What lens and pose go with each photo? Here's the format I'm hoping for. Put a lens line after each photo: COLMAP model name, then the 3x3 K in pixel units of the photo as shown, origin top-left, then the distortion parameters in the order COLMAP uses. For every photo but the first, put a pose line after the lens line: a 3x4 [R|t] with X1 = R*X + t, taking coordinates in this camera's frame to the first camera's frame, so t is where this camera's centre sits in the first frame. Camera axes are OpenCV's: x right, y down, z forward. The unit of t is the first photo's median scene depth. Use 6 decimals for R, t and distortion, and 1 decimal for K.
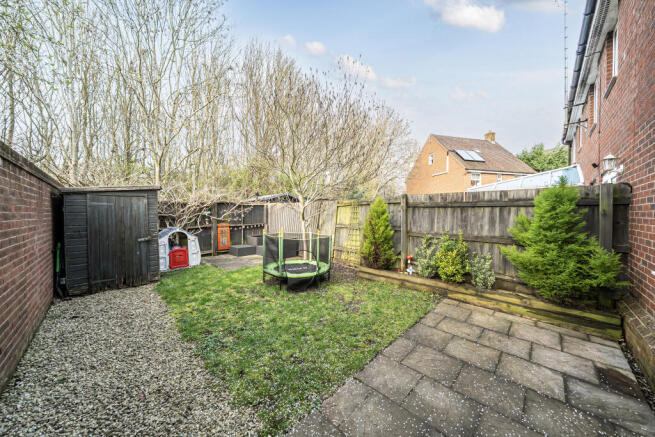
lens RADIAL K [[224.0, 0, 328.2], [0, 224.0, 214.2], [0, 0, 1]] dist [-0.018495, -0.000020]
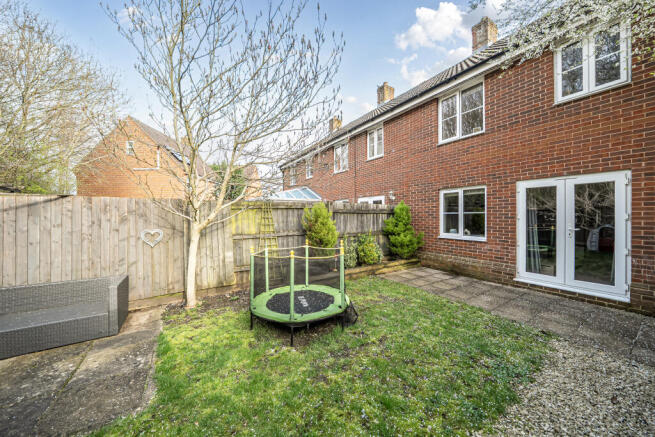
lens RADIAL K [[224.0, 0, 328.2], [0, 224.0, 214.2], [0, 0, 1]] dist [-0.018495, -0.000020]
pose [[0.229850, -0.000906, 0.973226, -0.965289], [0.006043, 0.999982, -0.000497, -0.028771], [-0.973207, 0.005996, 0.229851, 0.932488]]
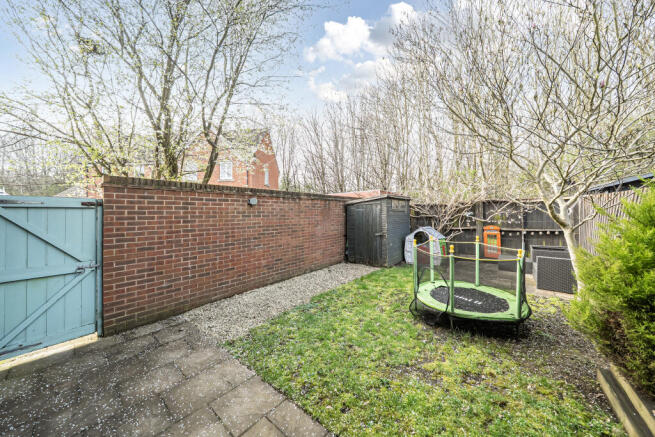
lens RADIAL K [[224.0, 0, 328.2], [0, 224.0, 214.2], [0, 0, 1]] dist [-0.018495, -0.000020]
pose [[0.078742, 0.006177, -0.996876, 0.619103], [0.009780, 0.999928, 0.006969, -0.030139], [0.996847, -0.010298, 0.078676, 0.647670]]
